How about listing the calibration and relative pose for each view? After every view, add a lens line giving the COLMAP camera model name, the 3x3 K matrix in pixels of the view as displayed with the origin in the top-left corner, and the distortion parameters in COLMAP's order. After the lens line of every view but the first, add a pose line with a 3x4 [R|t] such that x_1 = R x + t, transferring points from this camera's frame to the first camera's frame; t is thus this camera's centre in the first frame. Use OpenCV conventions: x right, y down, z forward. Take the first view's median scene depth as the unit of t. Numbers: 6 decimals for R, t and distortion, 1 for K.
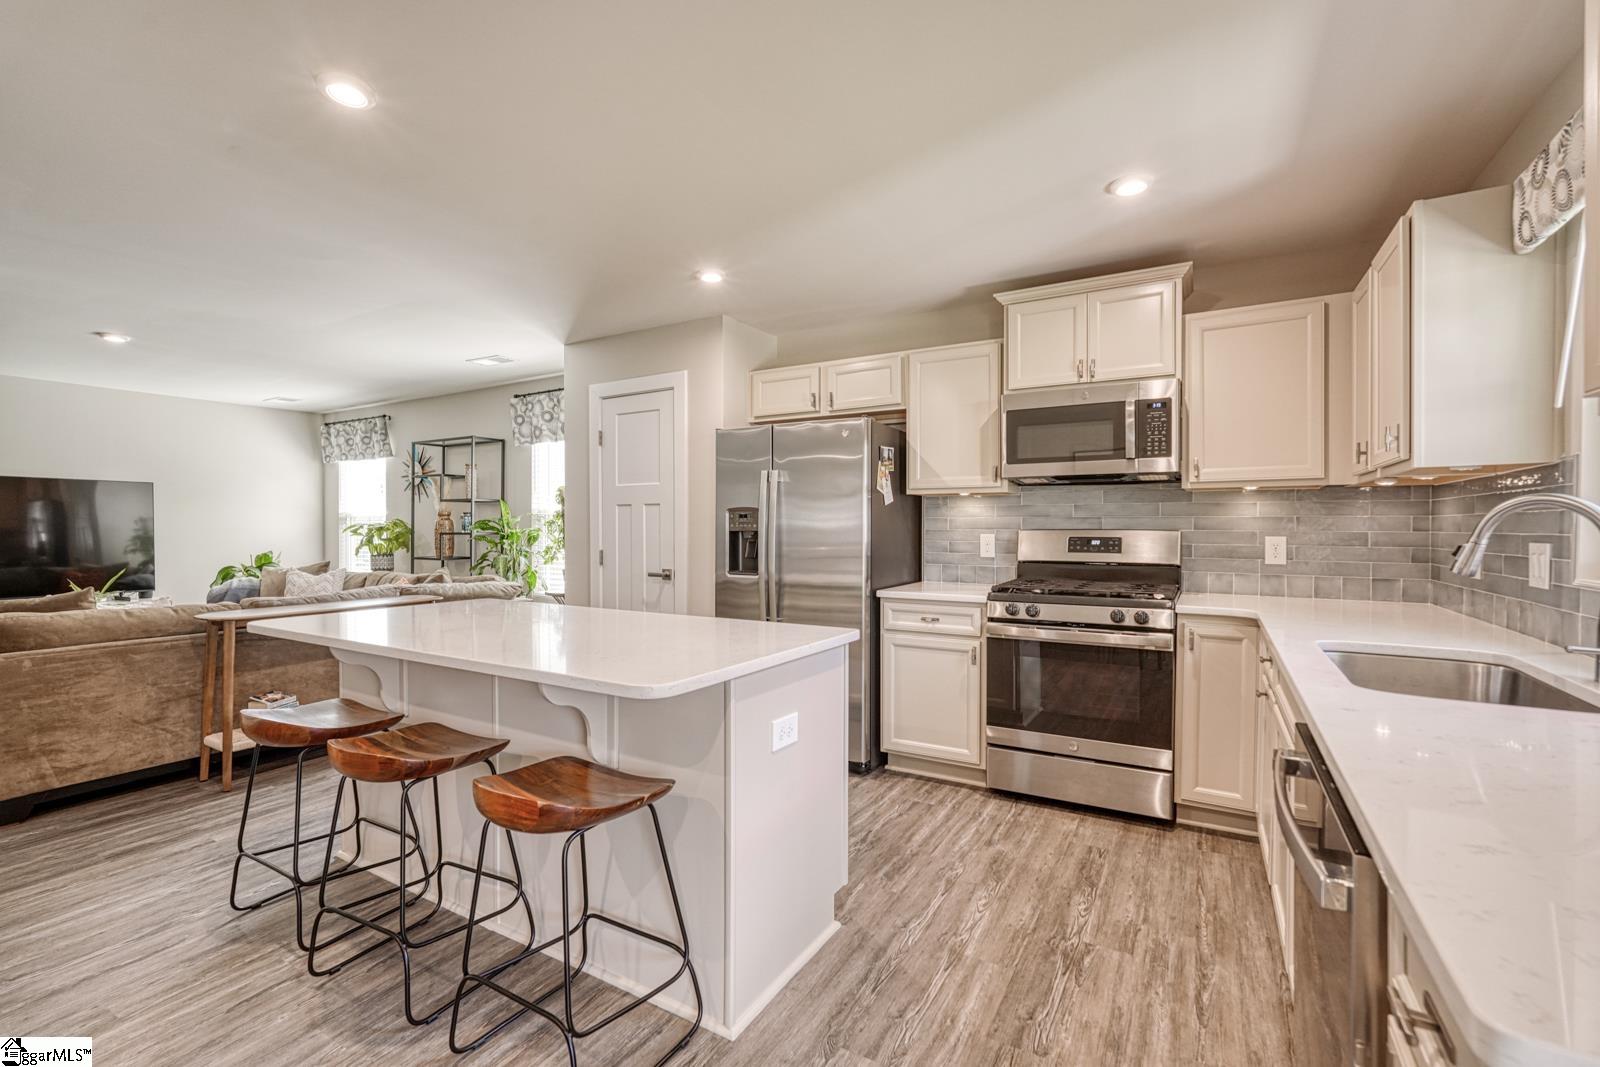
lens RADIAL K [[705.9, 0, 800.6], [0, 705.9, 523.5], [0, 0, 1]] dist [-0.001766, 0.000805]
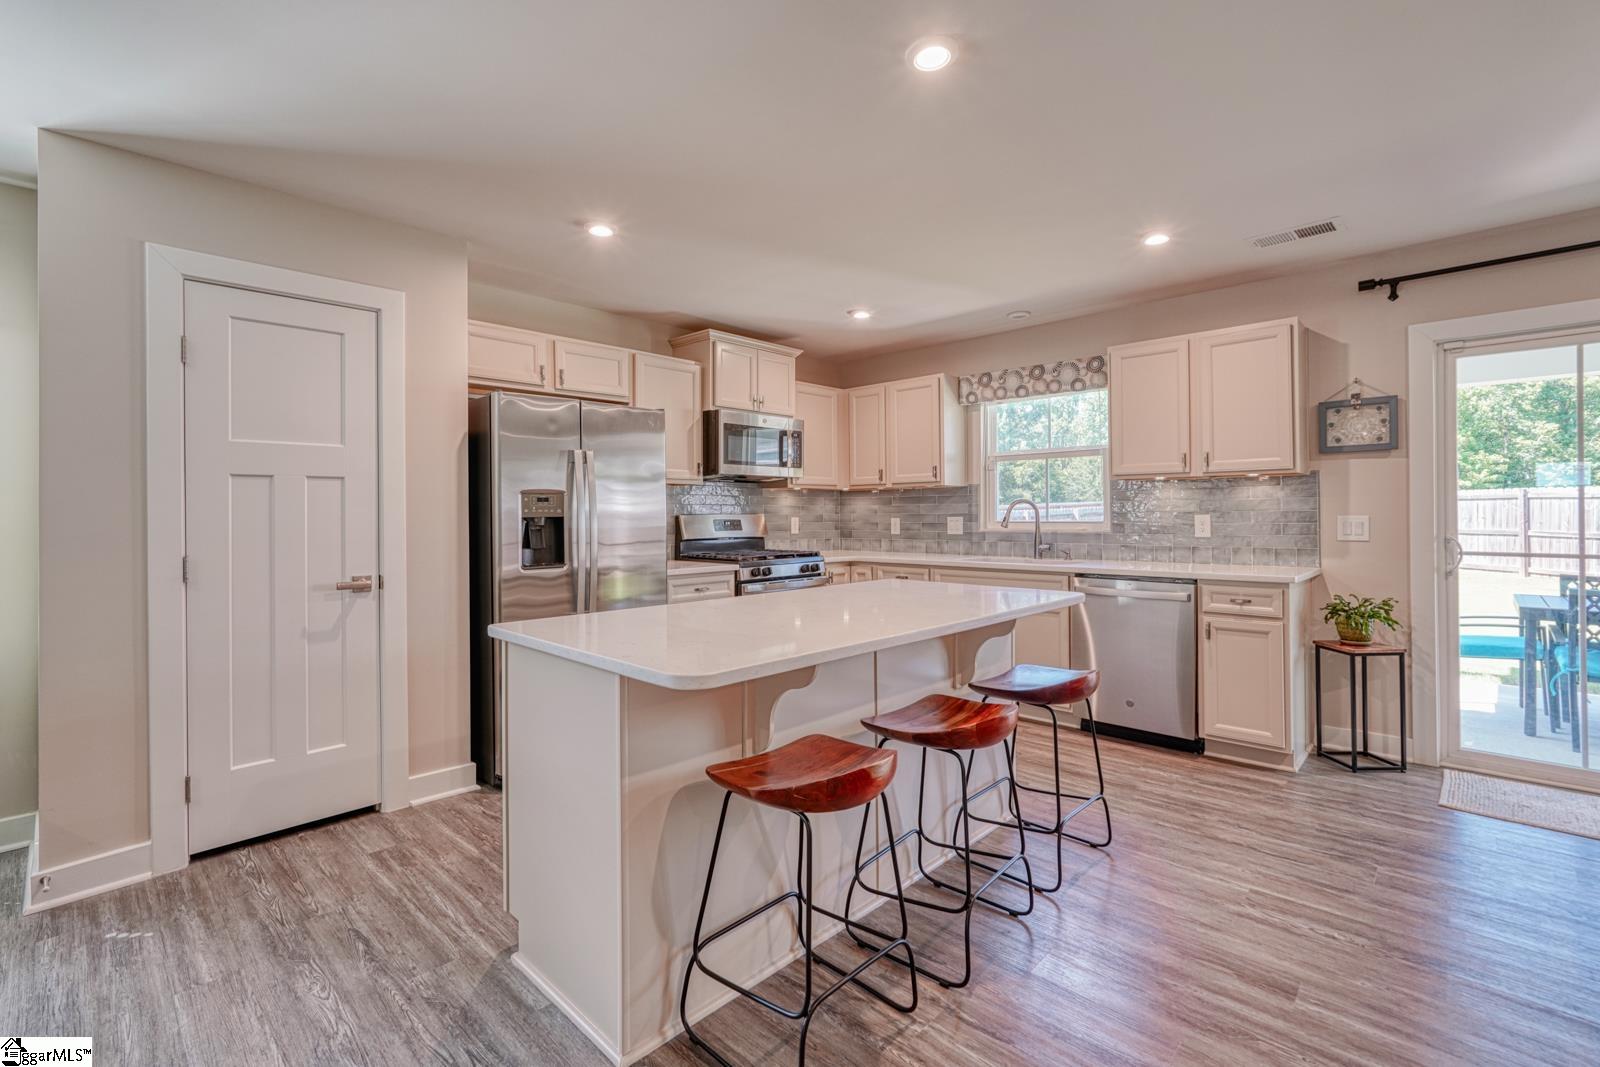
lens RADIAL K [[705.9, 0, 812.5], [0, 705.9, 510.4], [0, 0, 1]] dist [-0.001766, 0.000805]
pose [[0.222879, 0.003172, 0.974841, -0.869115], [0.005729, 0.999973, -0.004564, 0.008411], [-0.974829, 0.006602, 0.222855, 0.508451]]
